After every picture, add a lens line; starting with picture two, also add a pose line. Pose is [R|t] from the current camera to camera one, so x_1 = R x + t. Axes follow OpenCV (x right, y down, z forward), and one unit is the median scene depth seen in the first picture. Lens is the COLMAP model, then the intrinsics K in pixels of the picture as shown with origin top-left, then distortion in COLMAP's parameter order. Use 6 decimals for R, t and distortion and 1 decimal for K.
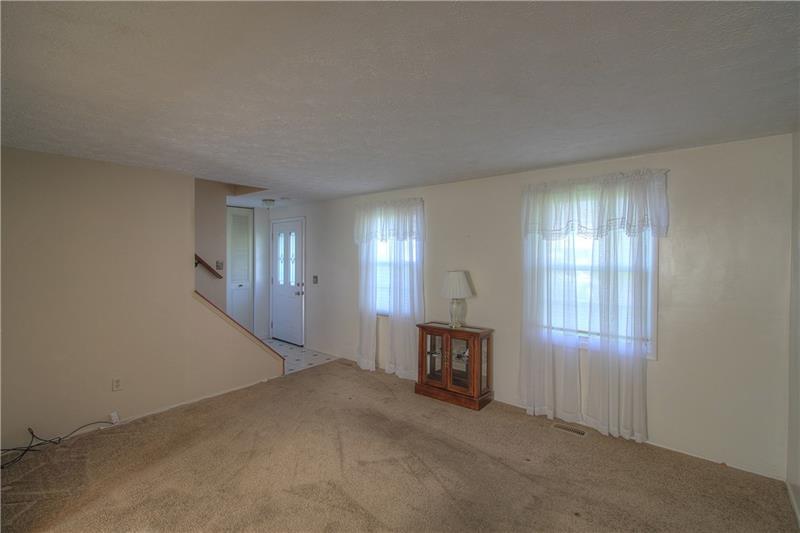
lens RADIAL K [[374.7, 0, 400.4], [0, 374.7, 262.4], [0, 0, 1]] dist [-0.011658, -0.002033]
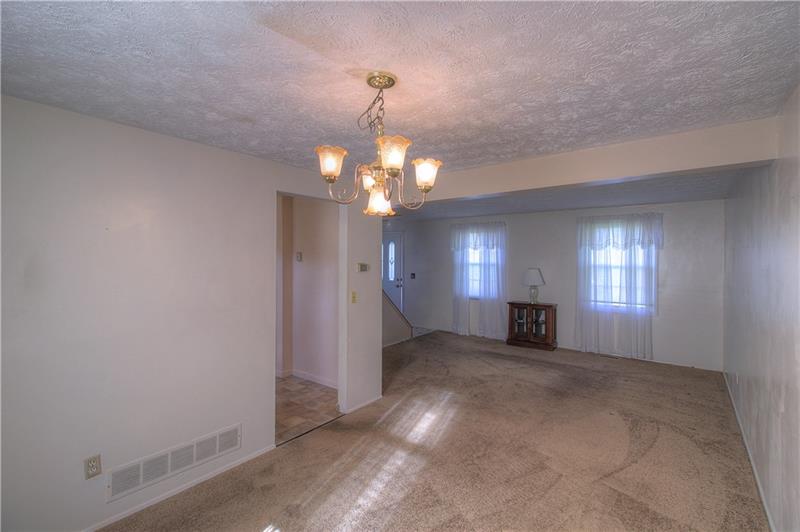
lens RADIAL K [[374.7, 0, 396.8], [0, 374.7, 263.4], [0, 0, 1]] dist [-0.011658, -0.002033]
pose [[0.999771, -0.002102, 0.021274, -0.552775], [0.002101, 0.999998, 0.000077, -0.002006], [-0.021274, -0.000032, 0.999774, -0.704349]]
